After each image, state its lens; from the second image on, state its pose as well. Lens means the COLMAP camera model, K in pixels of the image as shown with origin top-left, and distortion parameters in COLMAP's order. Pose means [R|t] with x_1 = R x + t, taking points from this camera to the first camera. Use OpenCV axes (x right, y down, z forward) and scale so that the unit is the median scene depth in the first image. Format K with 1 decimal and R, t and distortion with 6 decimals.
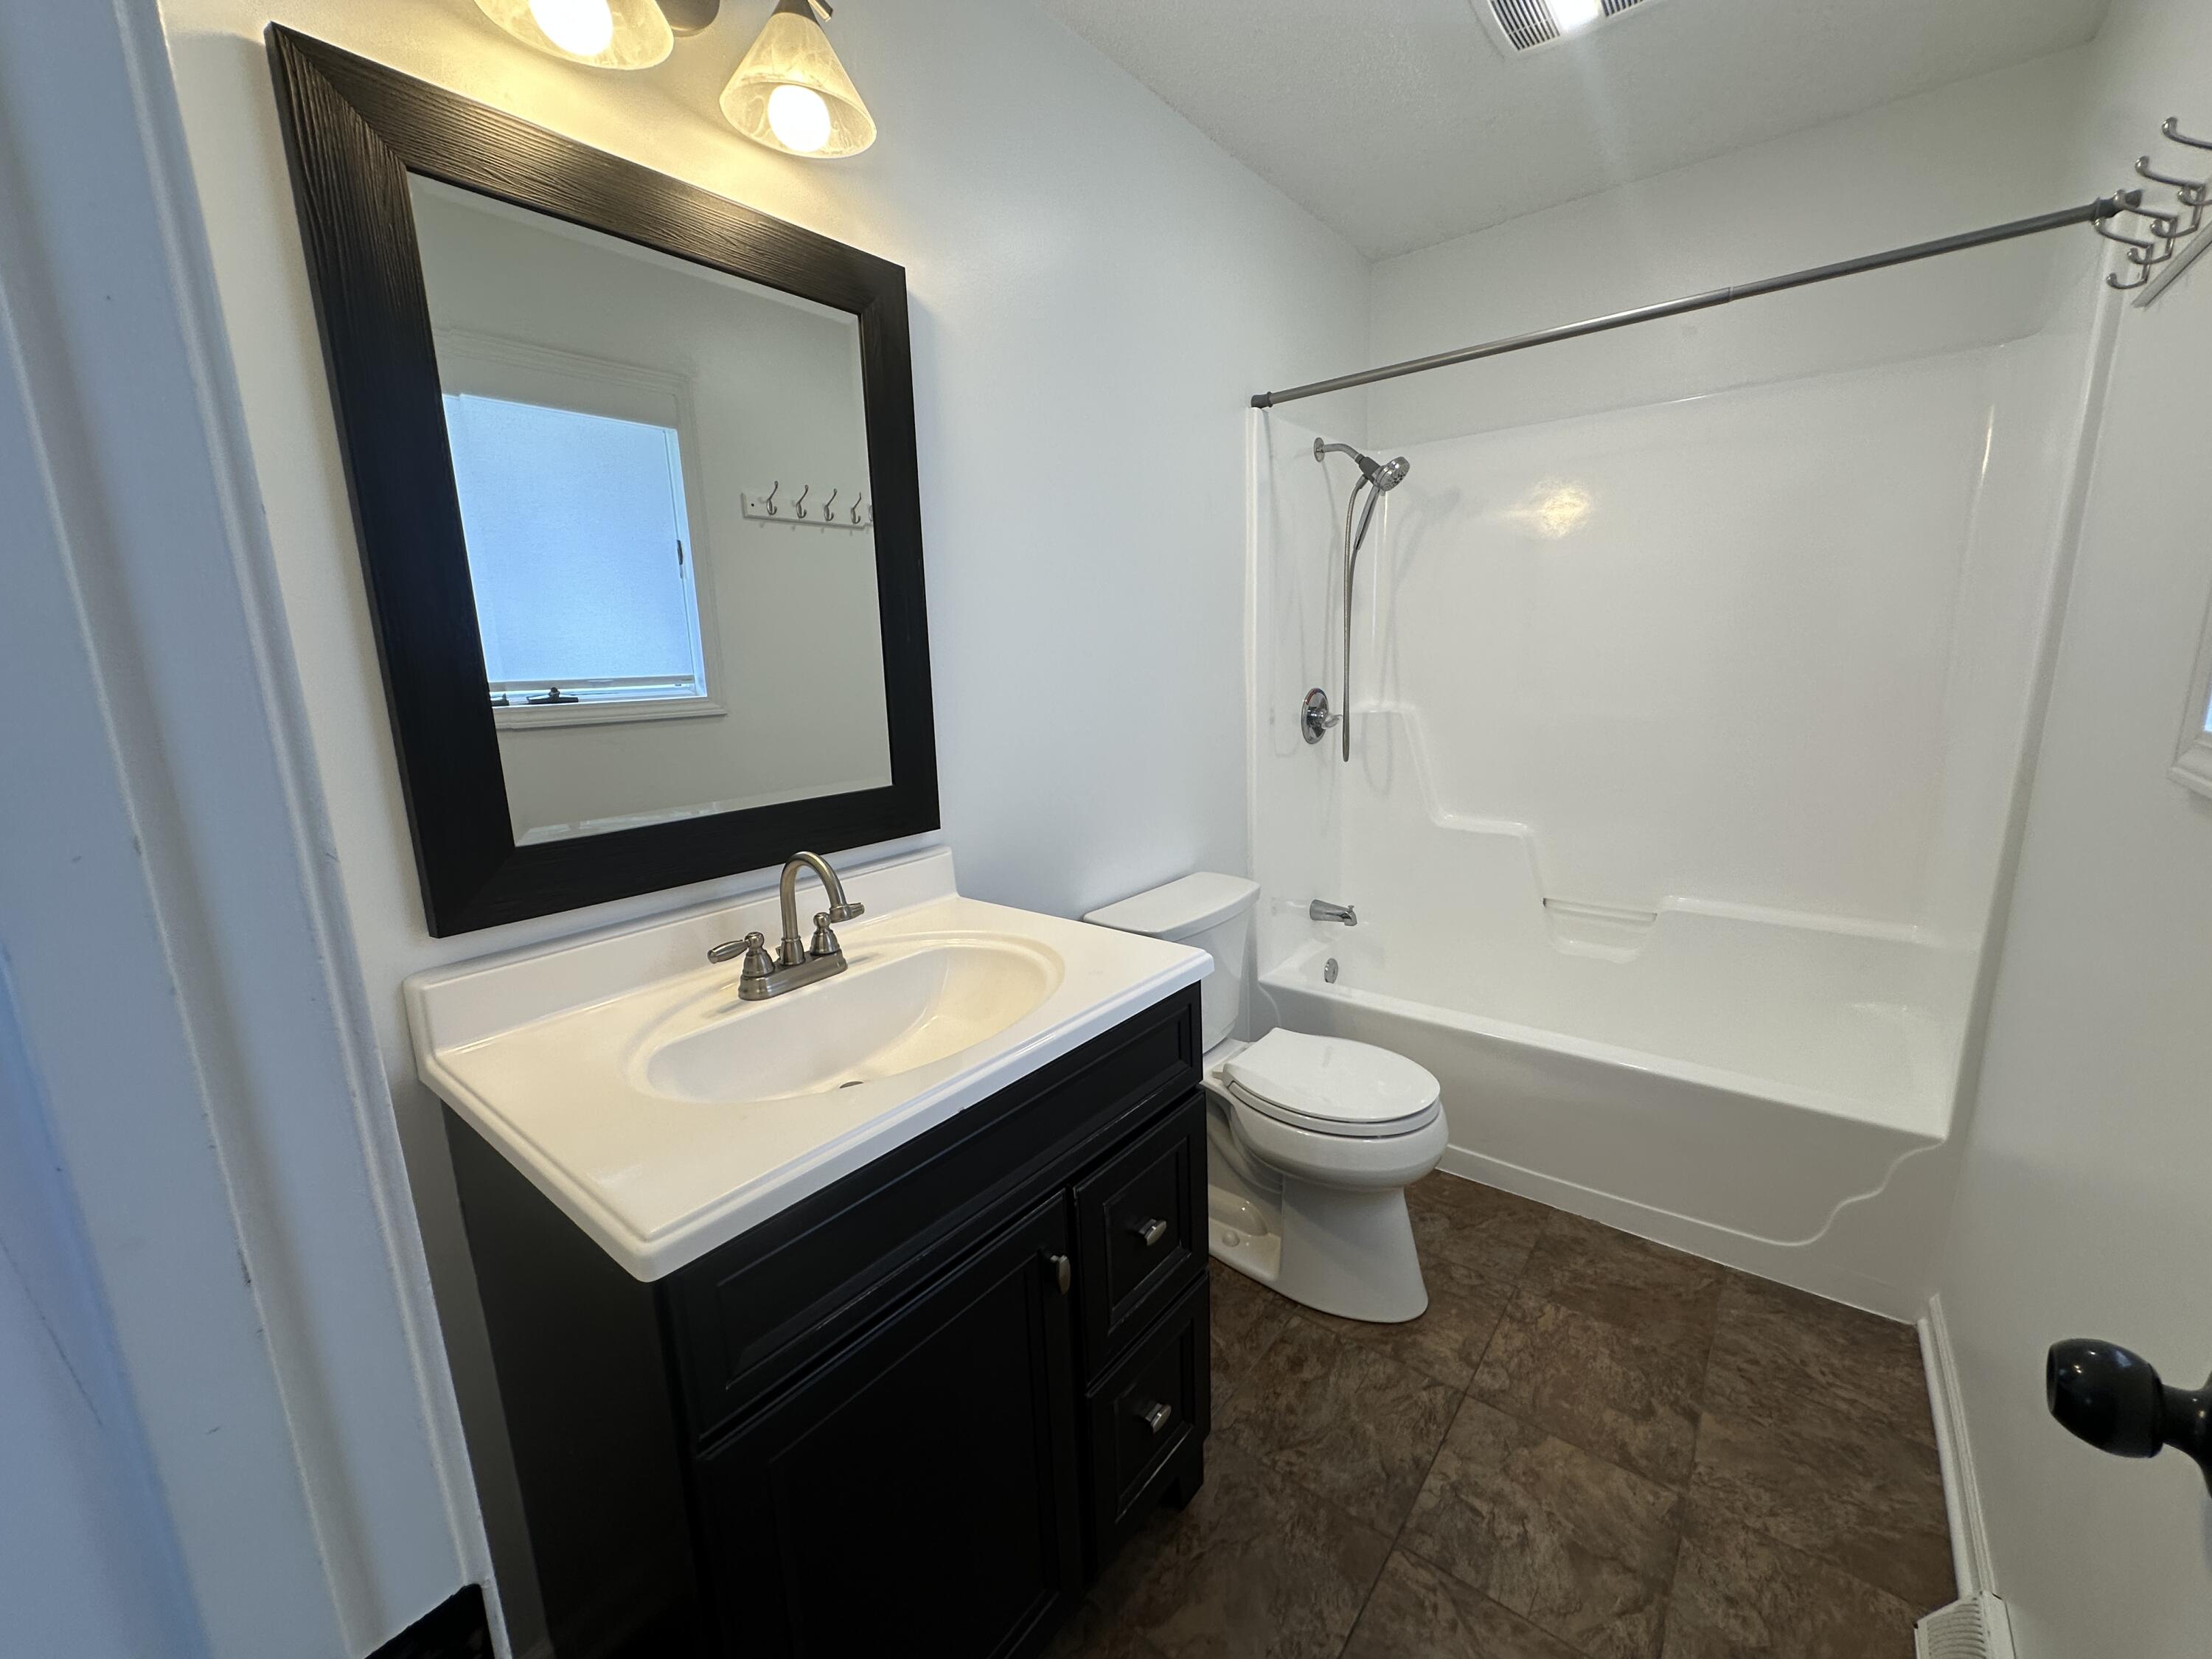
lens RADIAL K [[884.7, 0, 1107.9], [0, 884.7, 828.9], [0, 0, 1]] dist [0.000244, 0.000595]
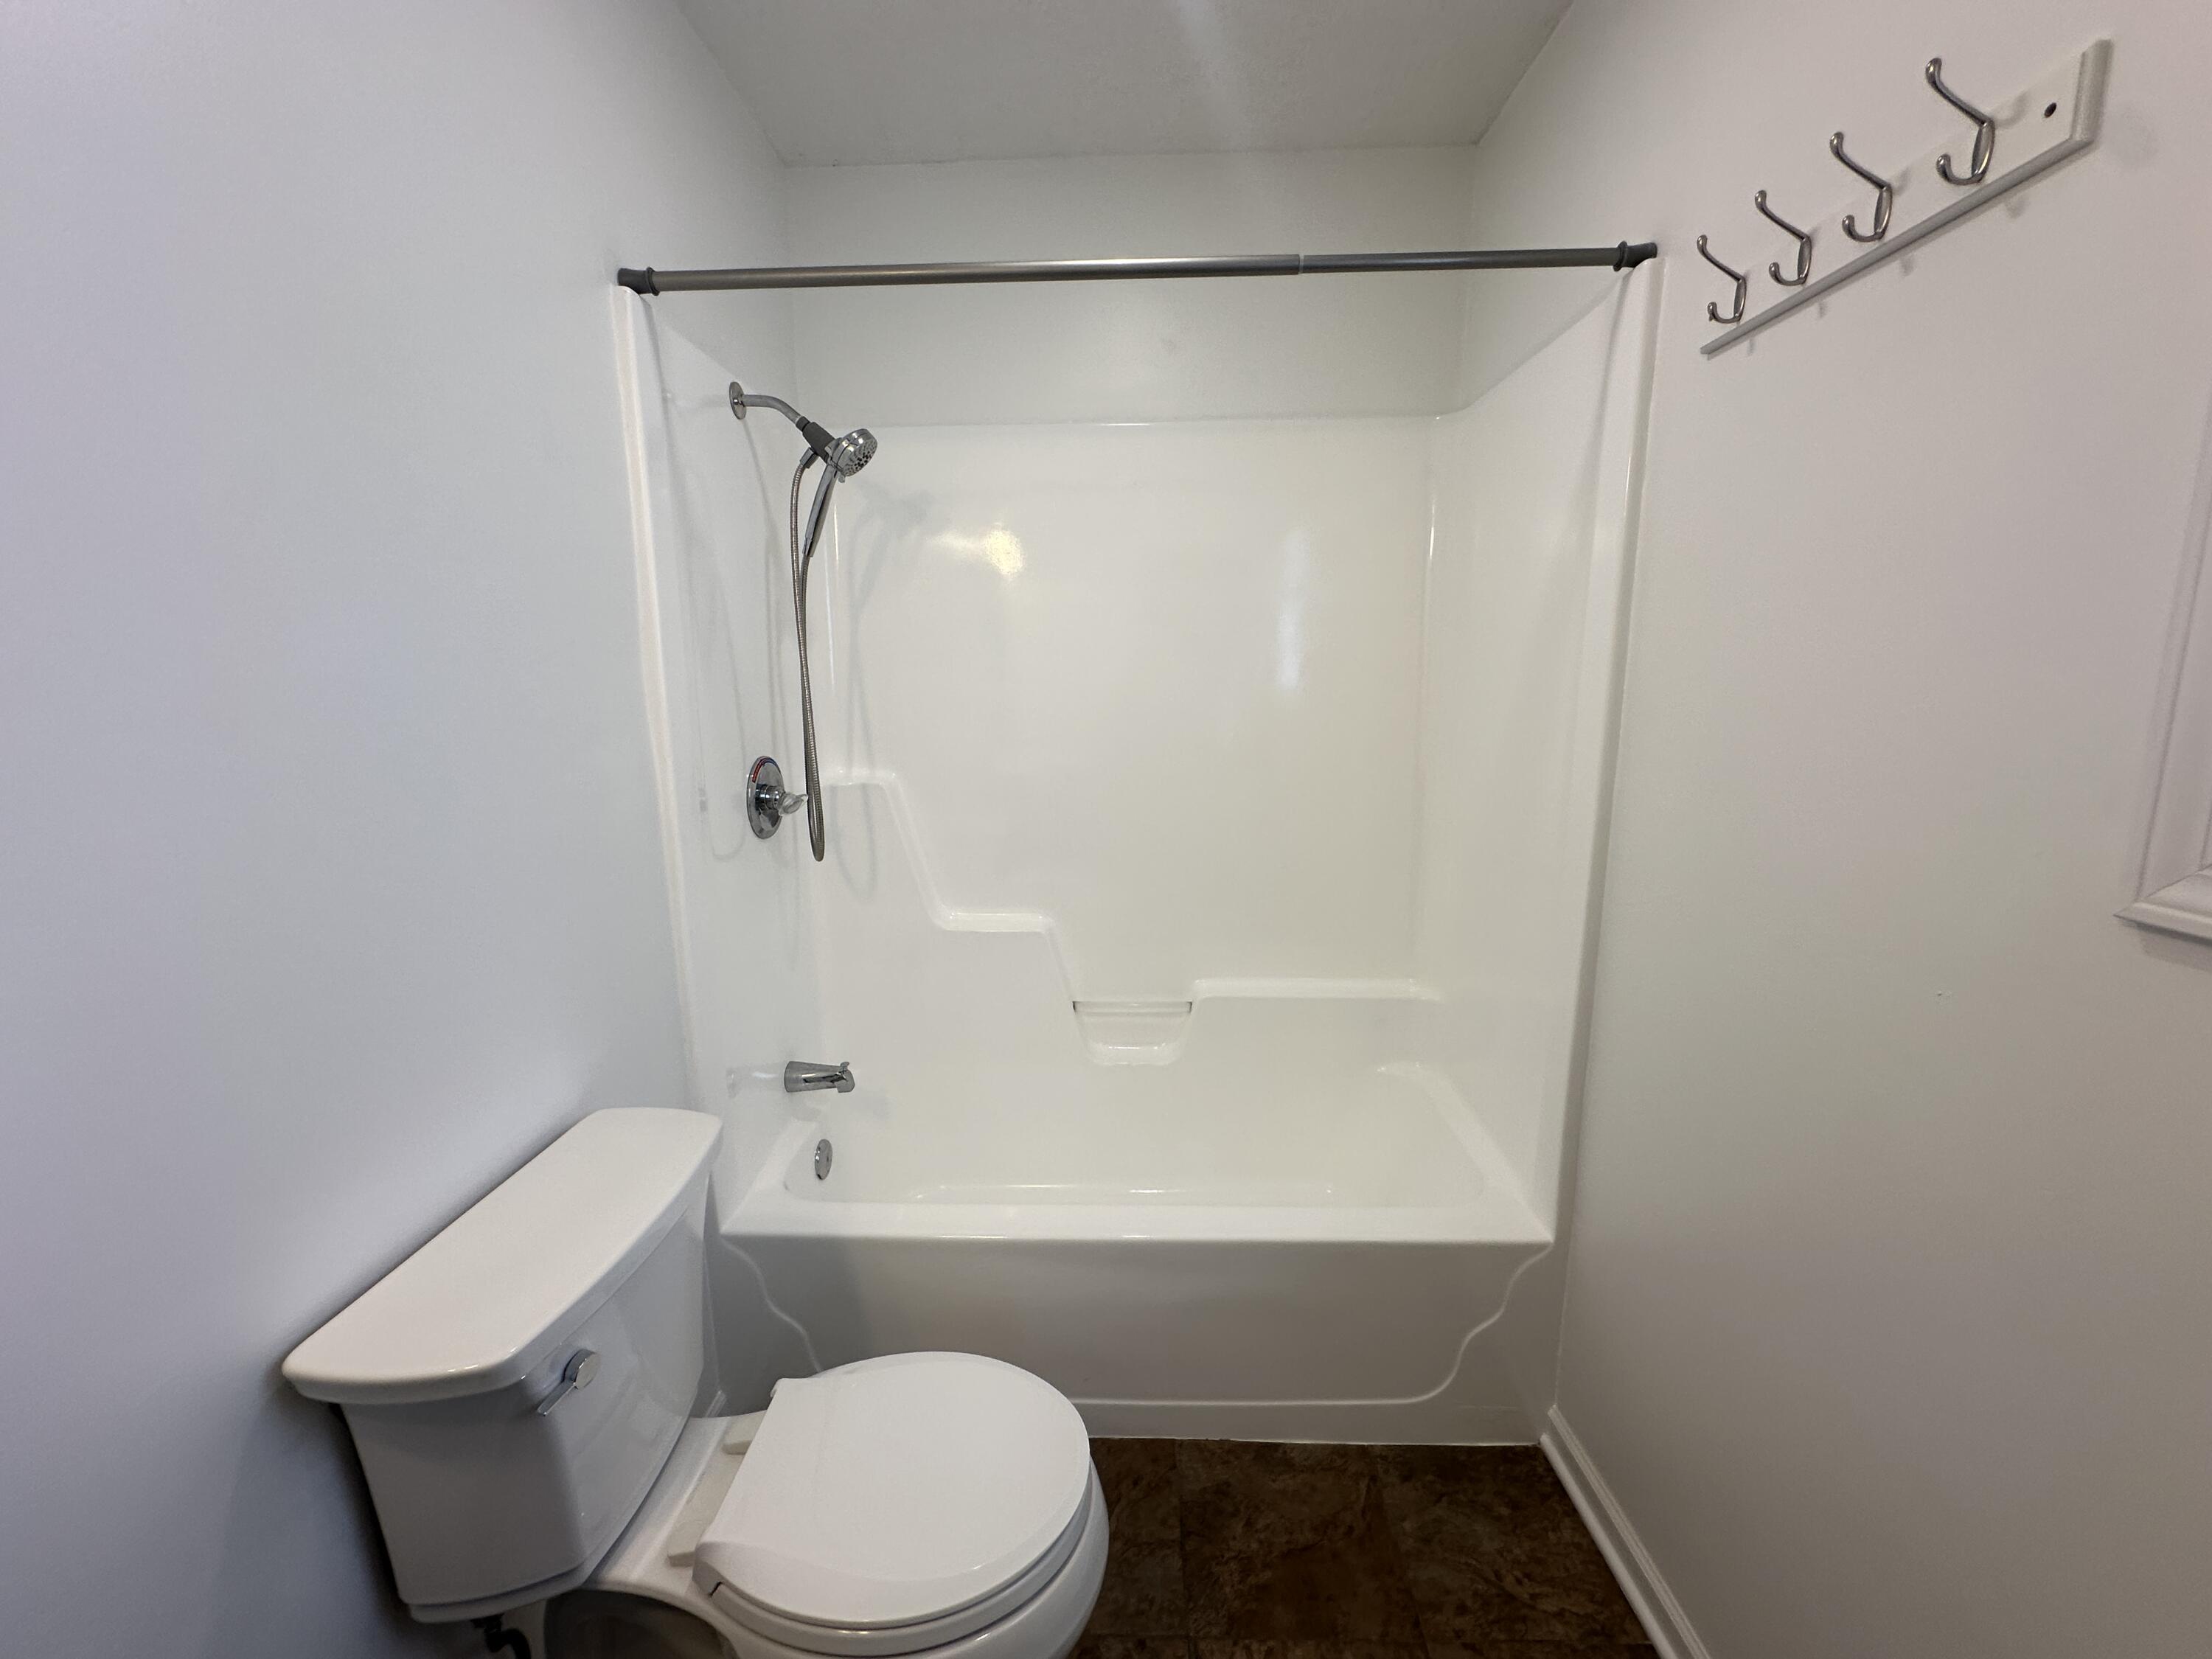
lens RADIAL K [[884.7, 0, 1104.2], [0, 884.7, 829.0], [0, 0, 1]] dist [0.000244, 0.000595]
pose [[0.796902, -0.076729, 0.599215, 0.035954], [0.104336, 0.994477, -0.011416, -0.073178], [-0.595030, 0.071617, 0.800506, 0.328165]]
